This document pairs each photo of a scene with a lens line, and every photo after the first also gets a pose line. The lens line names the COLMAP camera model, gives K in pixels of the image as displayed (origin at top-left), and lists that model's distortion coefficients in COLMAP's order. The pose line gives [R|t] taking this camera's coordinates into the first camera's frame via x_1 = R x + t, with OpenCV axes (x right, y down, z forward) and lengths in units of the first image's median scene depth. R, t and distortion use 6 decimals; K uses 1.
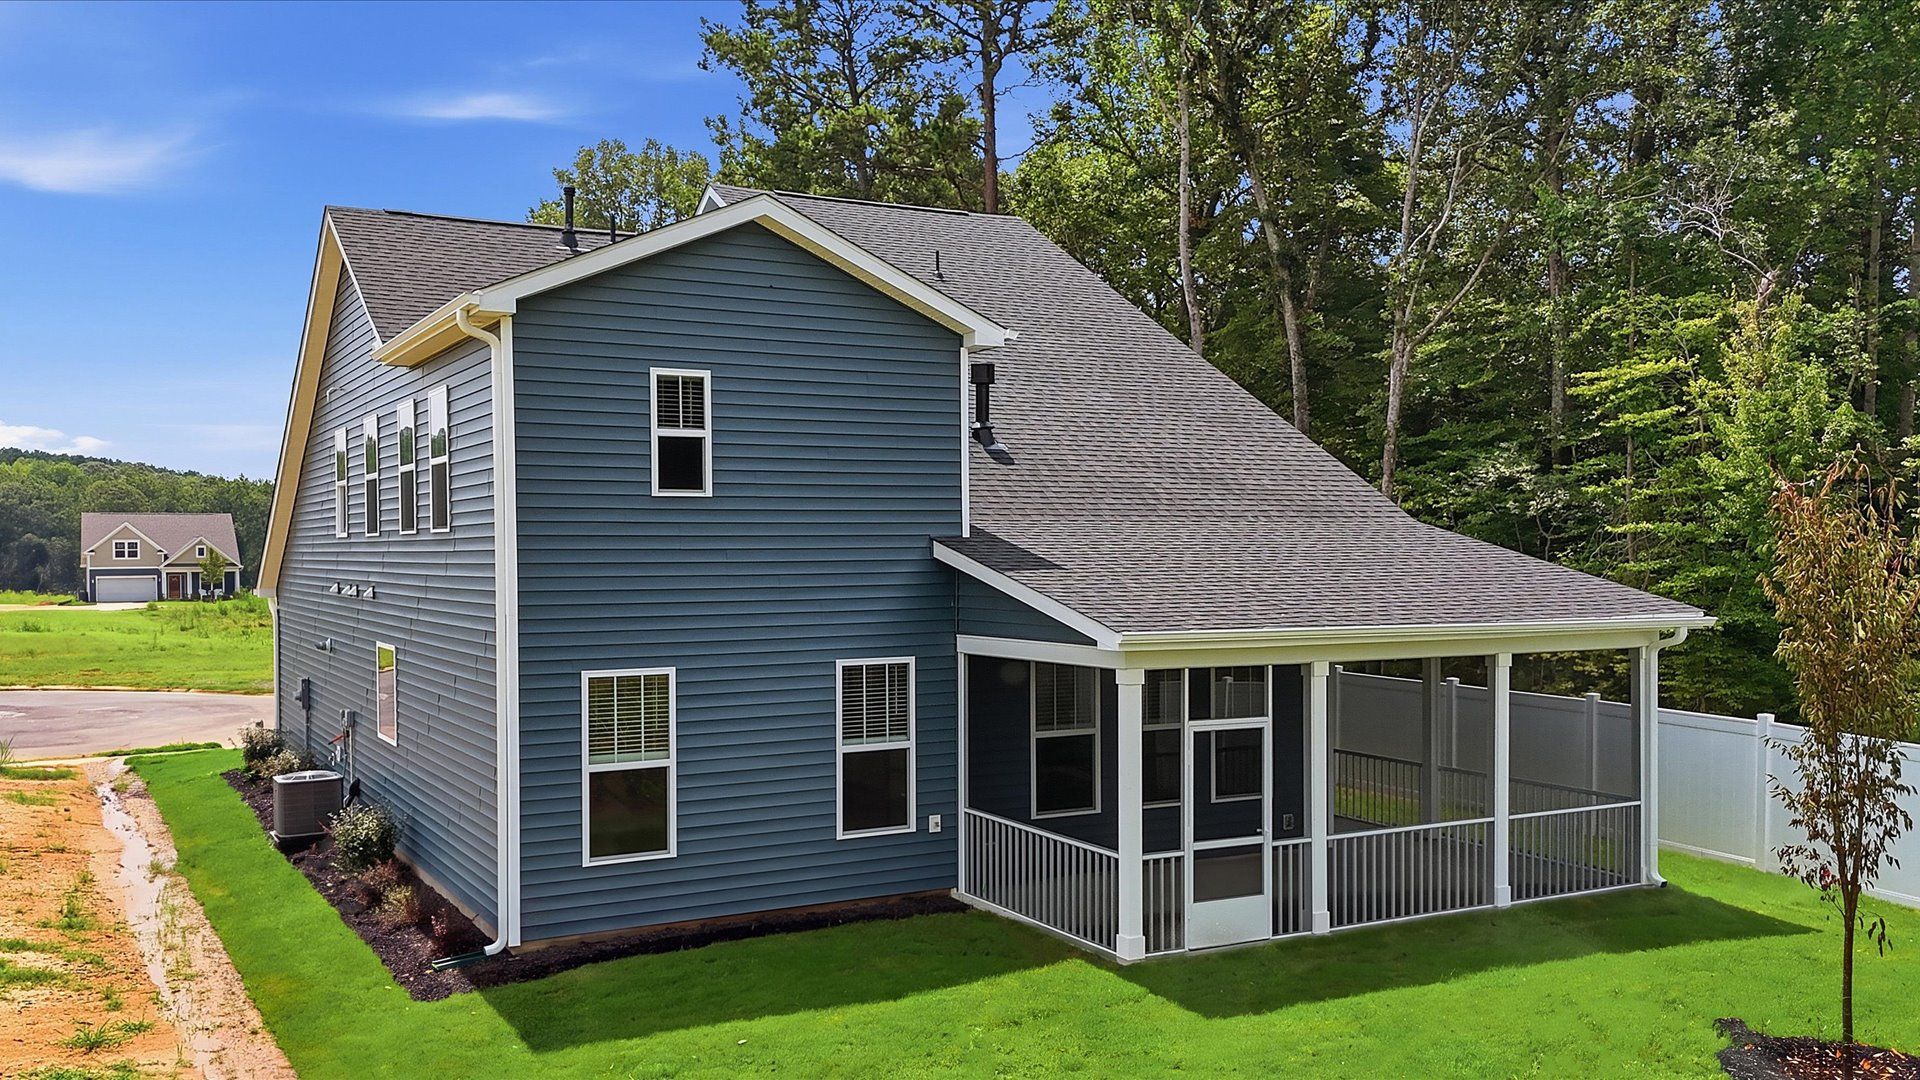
lens RADIAL K [[1631.5, 0, 949.8], [0, 1631.5, 557.9], [0, 0, 1]] dist [0.001524, -0.003450]
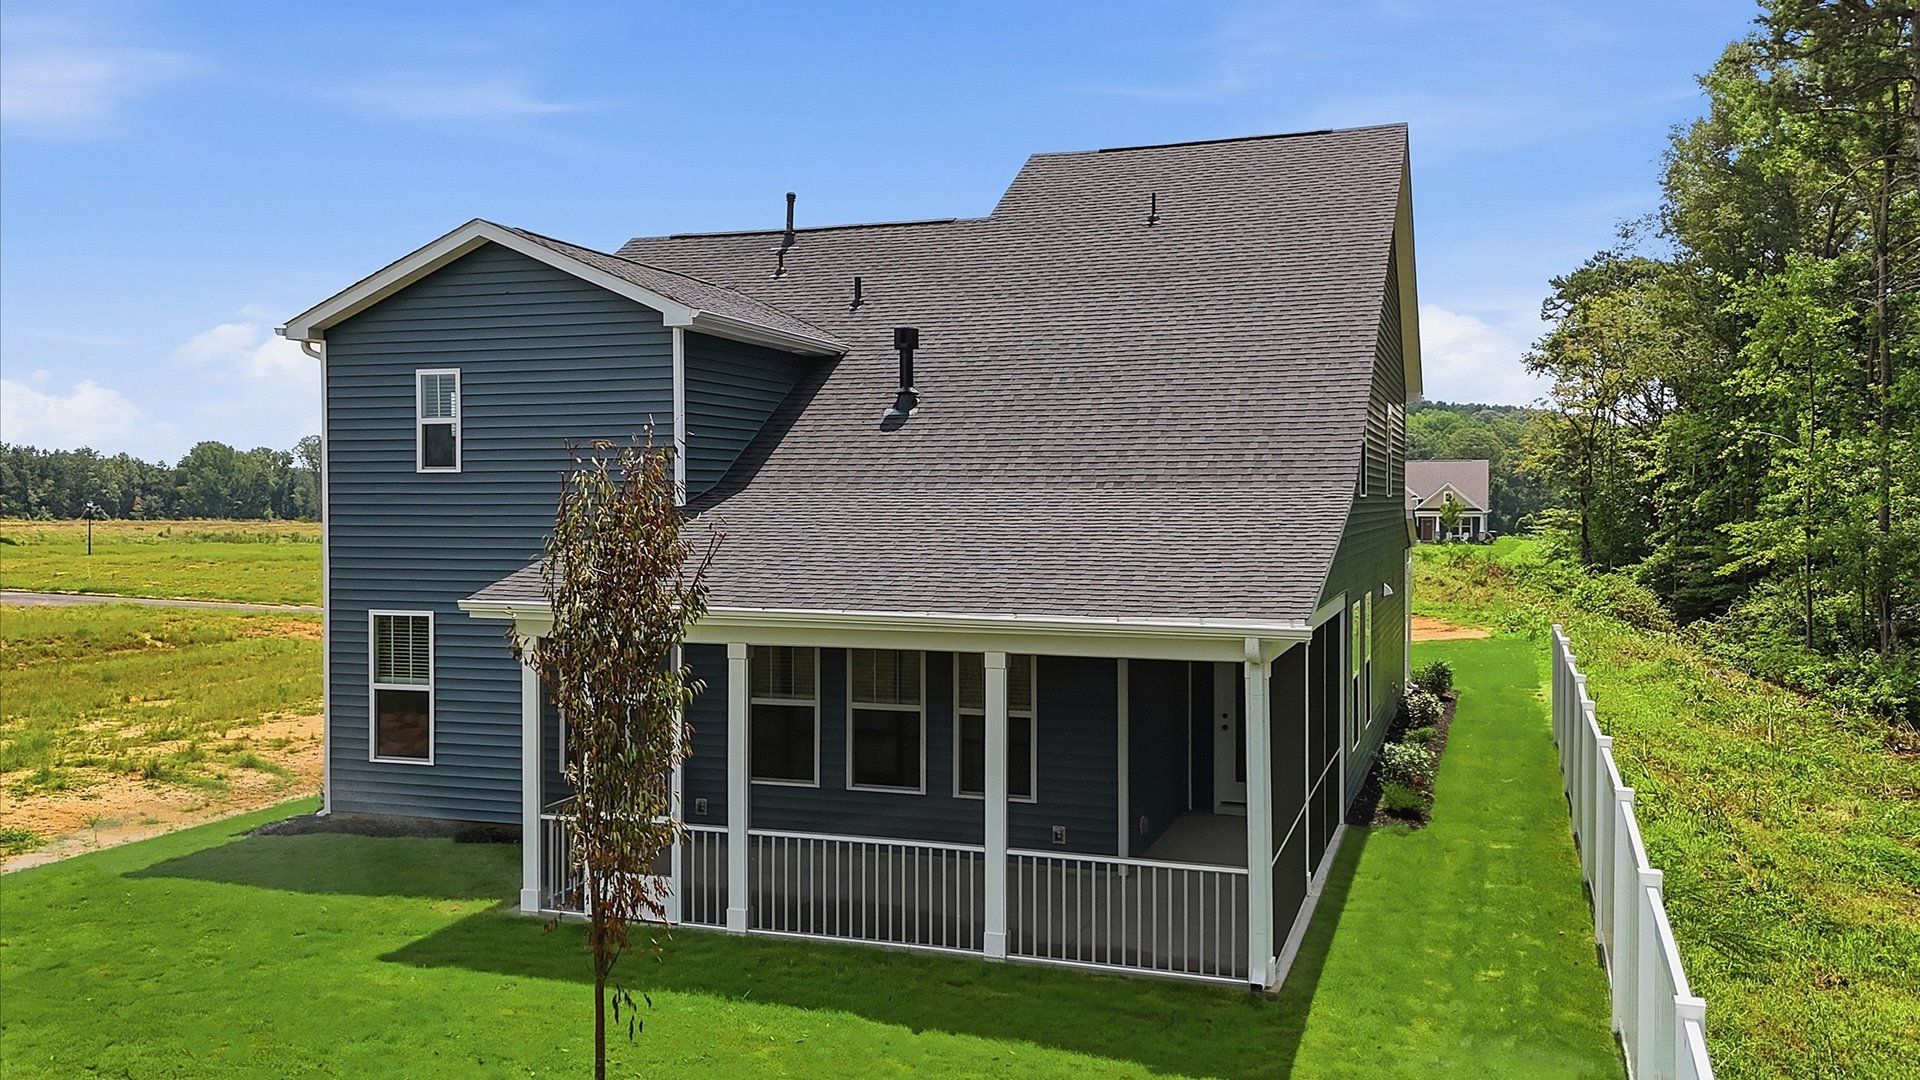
lens RADIAL K [[1631.5, 0, 951.6], [0, 1631.5, 520.1], [0, 0, 1]] dist [0.001524, -0.003450]
pose [[0.684749, 0.017929, -0.728559, 0.995273], [-0.009702, 0.999833, 0.015487, -0.024875], [0.728715, -0.003536, 0.684808, 0.441081]]
